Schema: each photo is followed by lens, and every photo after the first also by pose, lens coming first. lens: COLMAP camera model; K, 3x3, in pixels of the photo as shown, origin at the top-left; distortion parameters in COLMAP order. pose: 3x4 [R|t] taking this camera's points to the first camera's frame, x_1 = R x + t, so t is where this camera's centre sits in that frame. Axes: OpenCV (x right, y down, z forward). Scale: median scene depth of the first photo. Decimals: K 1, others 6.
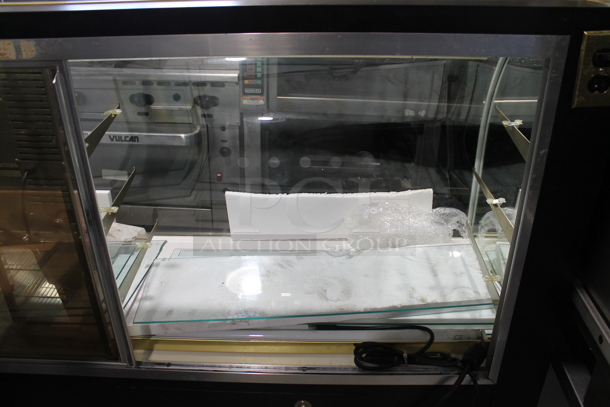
lens RADIAL K [[512.0, 0, 305.0], [0, 512.0, 203.5], [0, 0, 1]] dist [-0.126368, 0.105268]
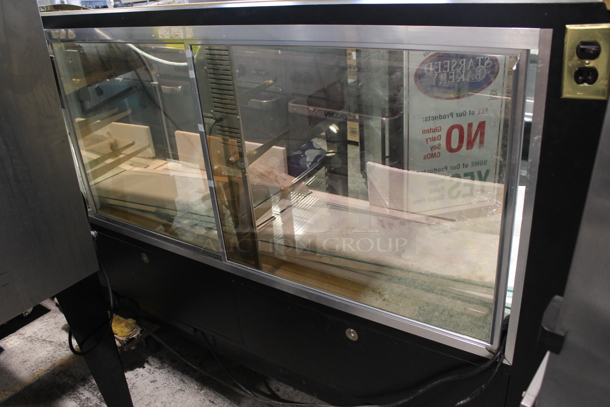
lens RADIAL K [[512.0, 0, 305.0], [0, 512.0, 203.5], [0, 0, 1]] dist [-0.126368, 0.105268]
pose [[0.848757, 0.182639, -0.496240, 0.680167], [-0.179255, 0.982268, 0.054927, 0.072053], [0.497473, 0.042334, 0.866446, -0.189343]]
